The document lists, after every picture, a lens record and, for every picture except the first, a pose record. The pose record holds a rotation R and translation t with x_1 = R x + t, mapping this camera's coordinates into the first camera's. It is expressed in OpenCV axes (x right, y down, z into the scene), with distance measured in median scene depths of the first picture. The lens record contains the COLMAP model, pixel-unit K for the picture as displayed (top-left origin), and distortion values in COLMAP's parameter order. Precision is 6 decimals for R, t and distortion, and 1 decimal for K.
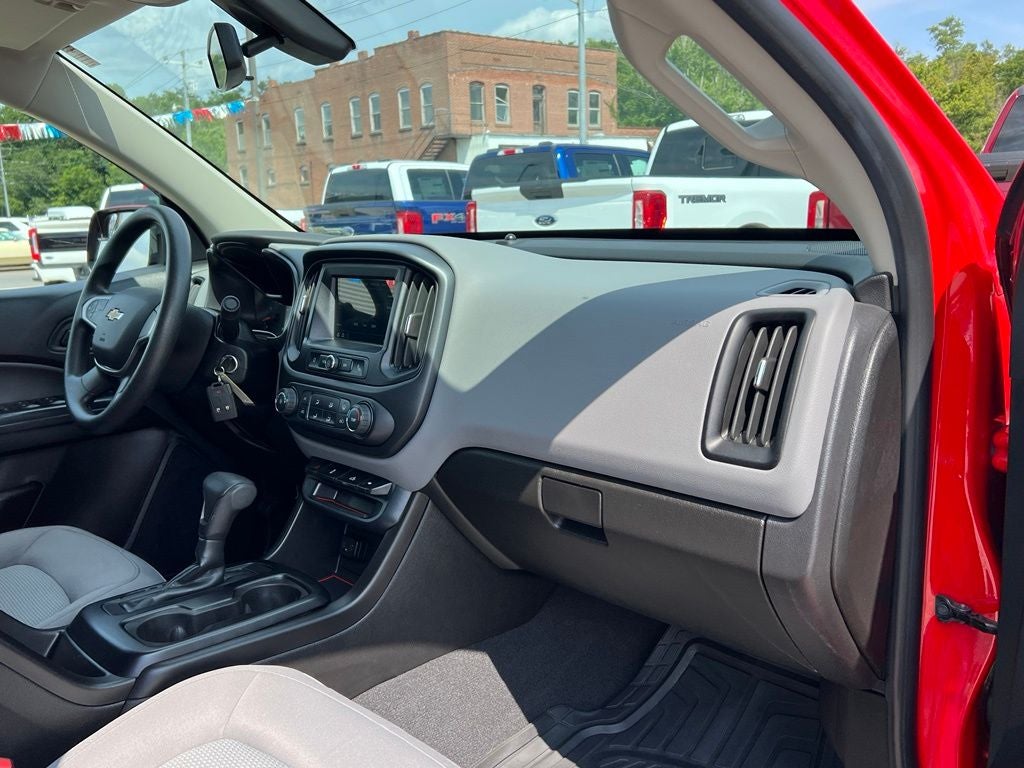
lens RADIAL K [[864.8, 0, 512.0], [0, 864.8, 384.0], [0, 0, 1]] dist [0.063896, -0.075796]
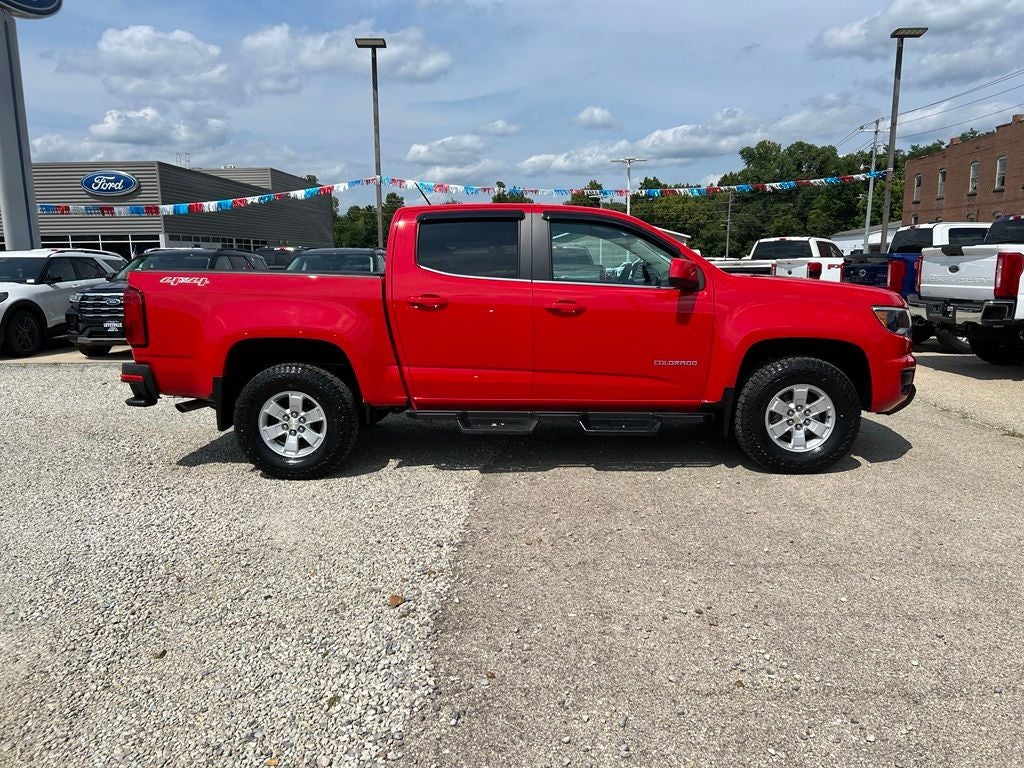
lens RADIAL K [[784.1, 0, 512.0], [0, 784.1, 384.0], [0, 0, 1]] dist [0.052398, -0.059678]
pose [[0.703932, 0.138059, -0.696721, 0.083033], [-0.158782, 0.986690, 0.035092, 0.015534], [0.692292, 0.085924, 0.716484, -0.093963]]
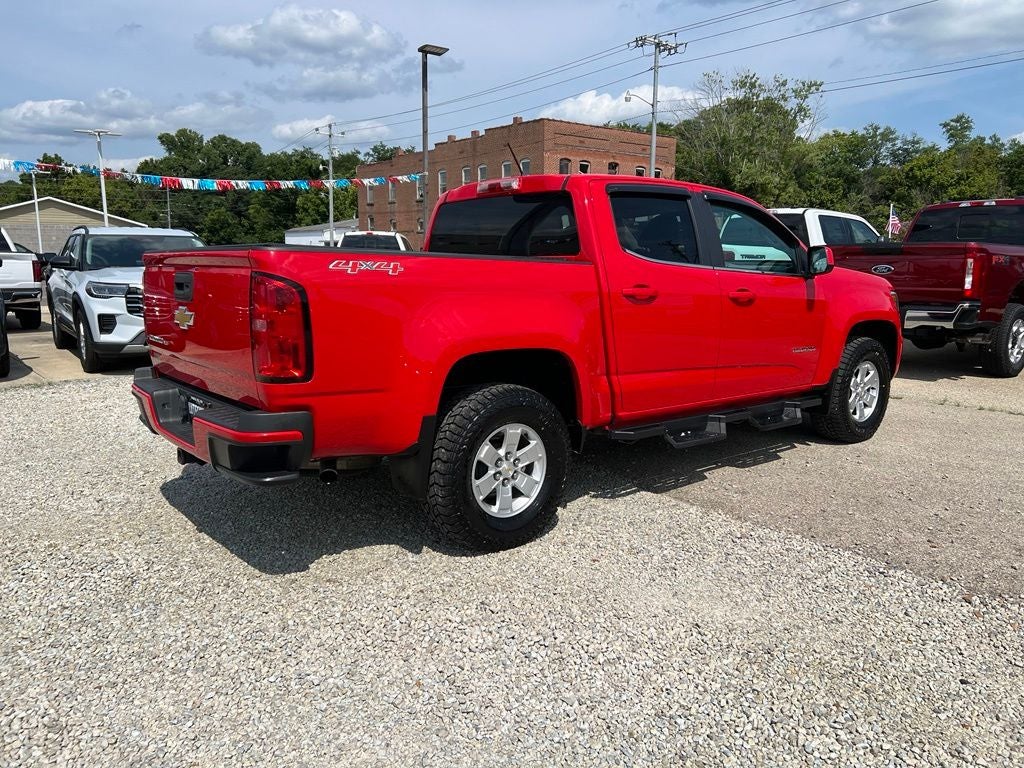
lens RADIAL K [[779.3, 0, 512.0], [0, 779.3, 384.0], [0, 0, 1]] dist [0.034822, -0.035048]
pose [[0.996873, 0.055529, -0.056218, -0.033547], [-0.057729, 0.997597, -0.038307, 0.026320], [0.053955, 0.041432, 0.997683, -0.117132]]
